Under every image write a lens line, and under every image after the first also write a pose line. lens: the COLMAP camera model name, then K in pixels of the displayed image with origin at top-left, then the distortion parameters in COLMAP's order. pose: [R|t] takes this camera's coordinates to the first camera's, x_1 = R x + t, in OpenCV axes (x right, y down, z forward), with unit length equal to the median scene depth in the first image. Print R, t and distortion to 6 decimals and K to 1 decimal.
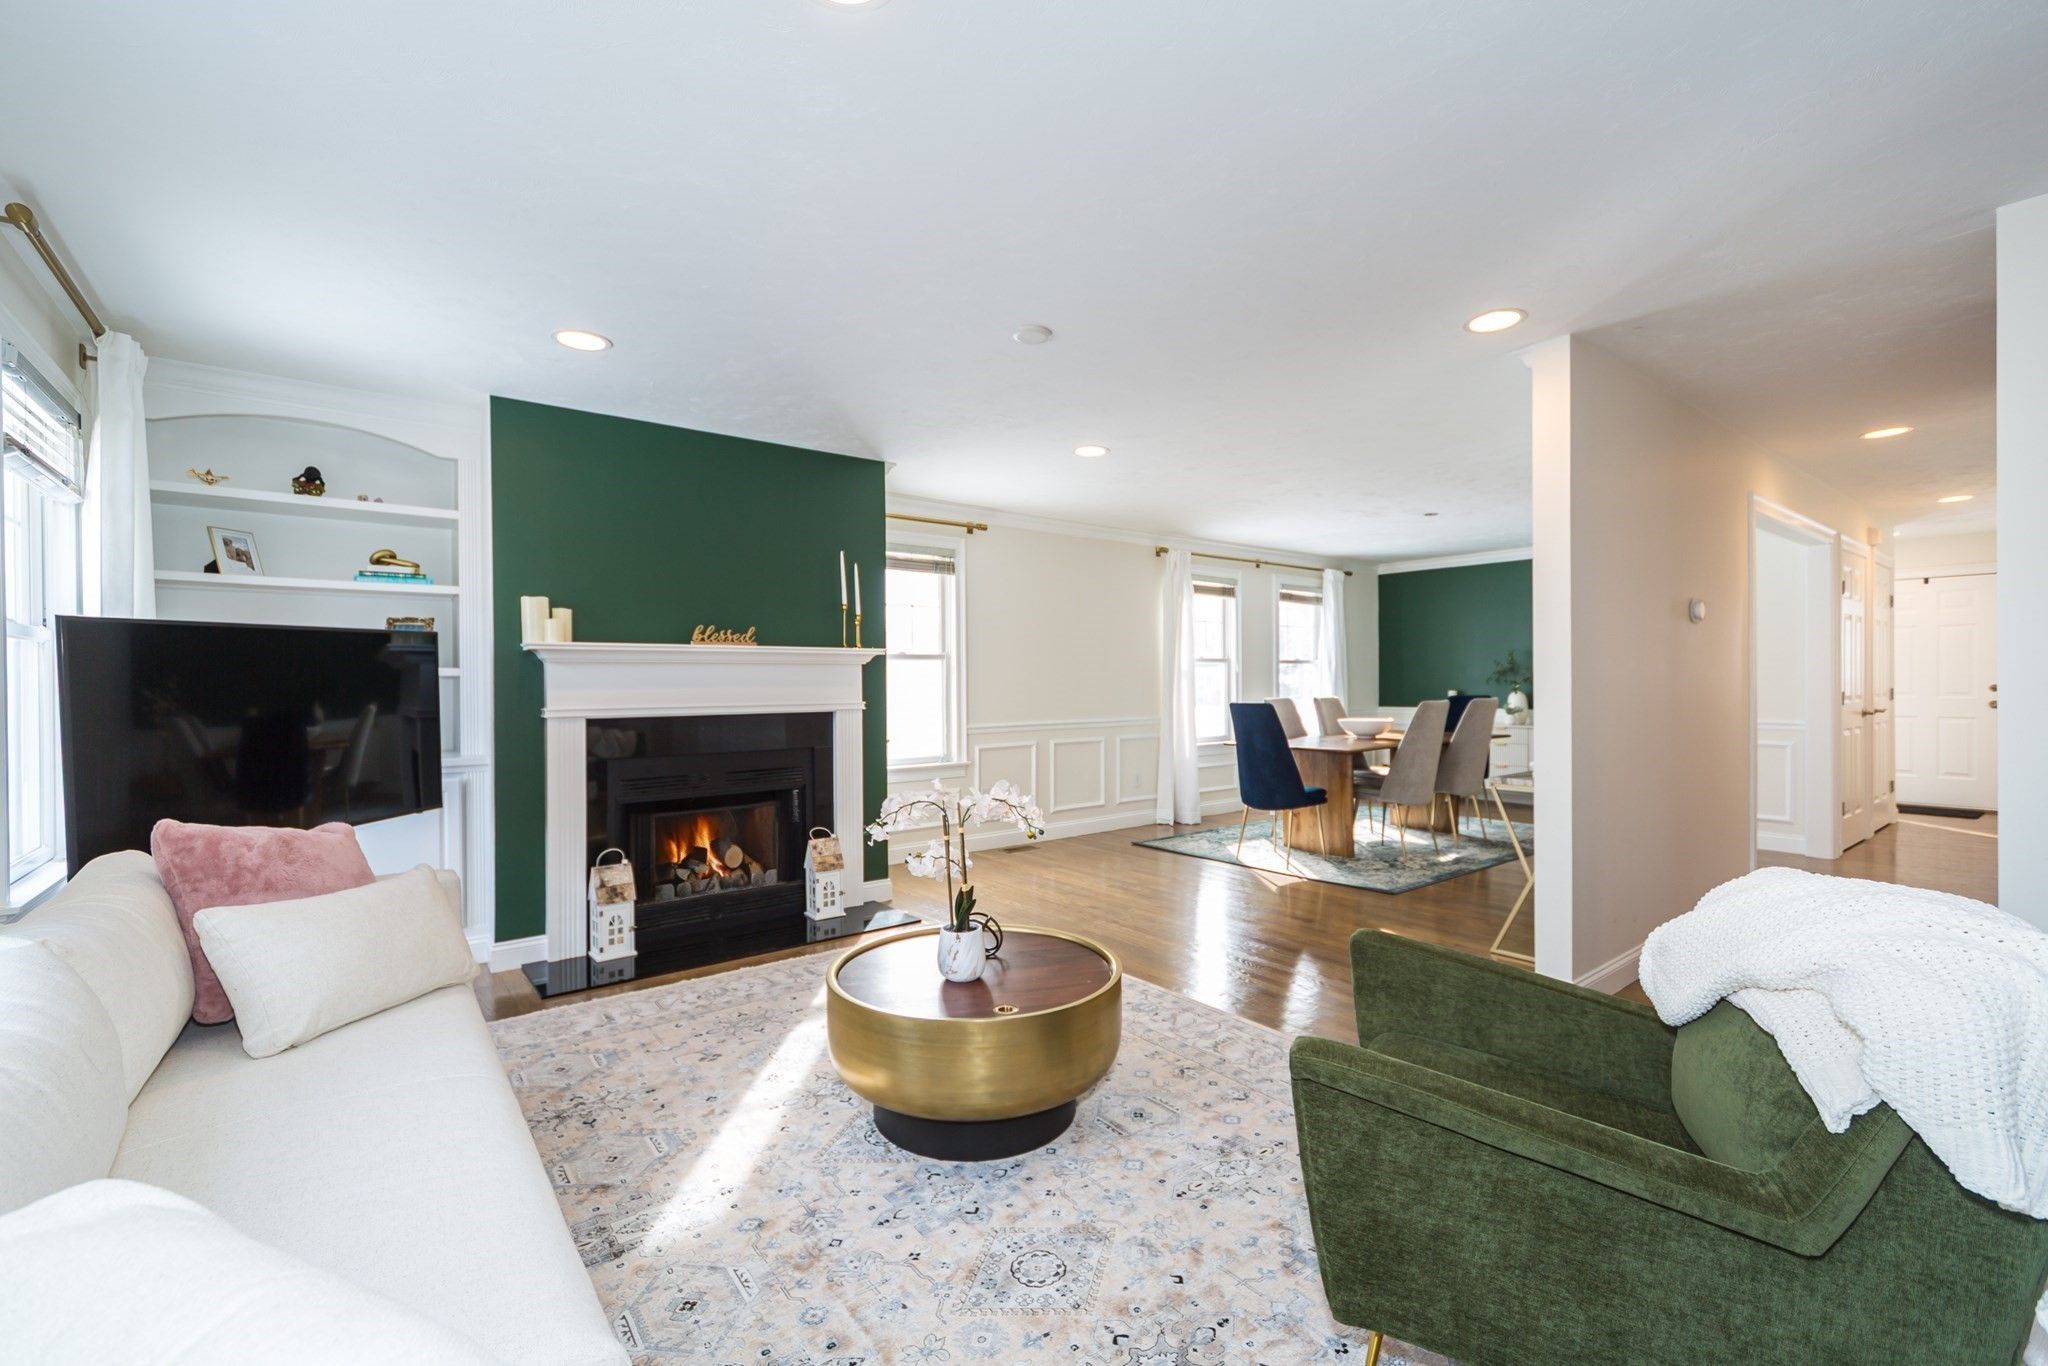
lens RADIAL K [[867.5, 0, 1025.0], [0, 867.5, 689.4], [0, 0, 1]] dist [0.006846, -0.002114]
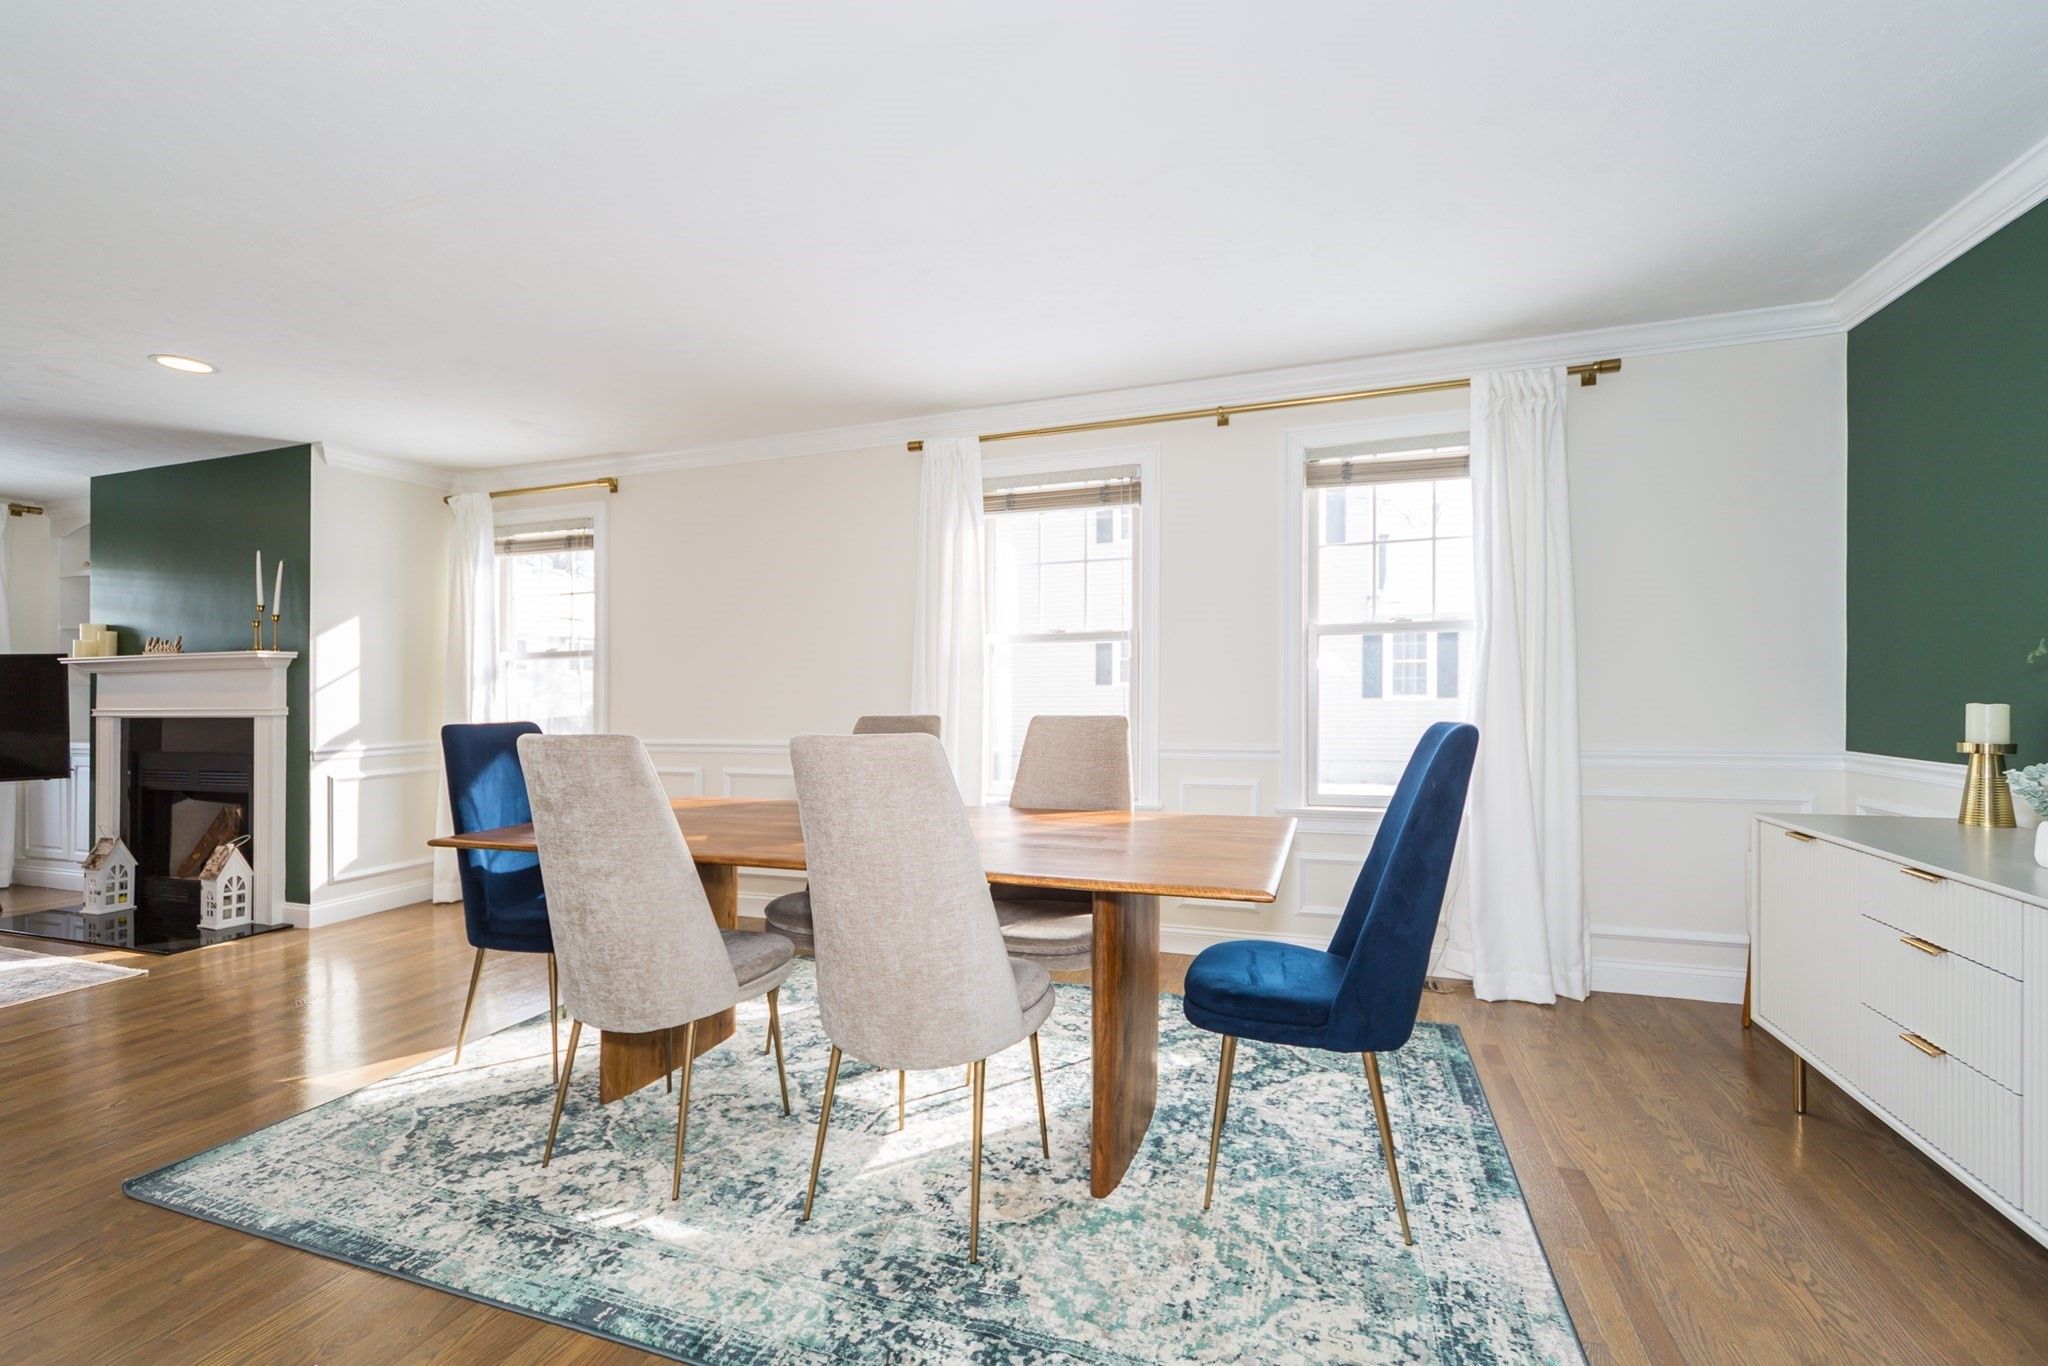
lens RADIAL K [[867.5, 0, 1015.1], [0, 867.5, 670.3], [0, 0, 1]] dist [0.006846, -0.002114]
pose [[0.515580, -0.013546, -0.856734, 1.244175], [-0.005632, 0.999800, -0.019197, -0.015381], [0.856823, 0.014722, 0.515400, 1.455386]]
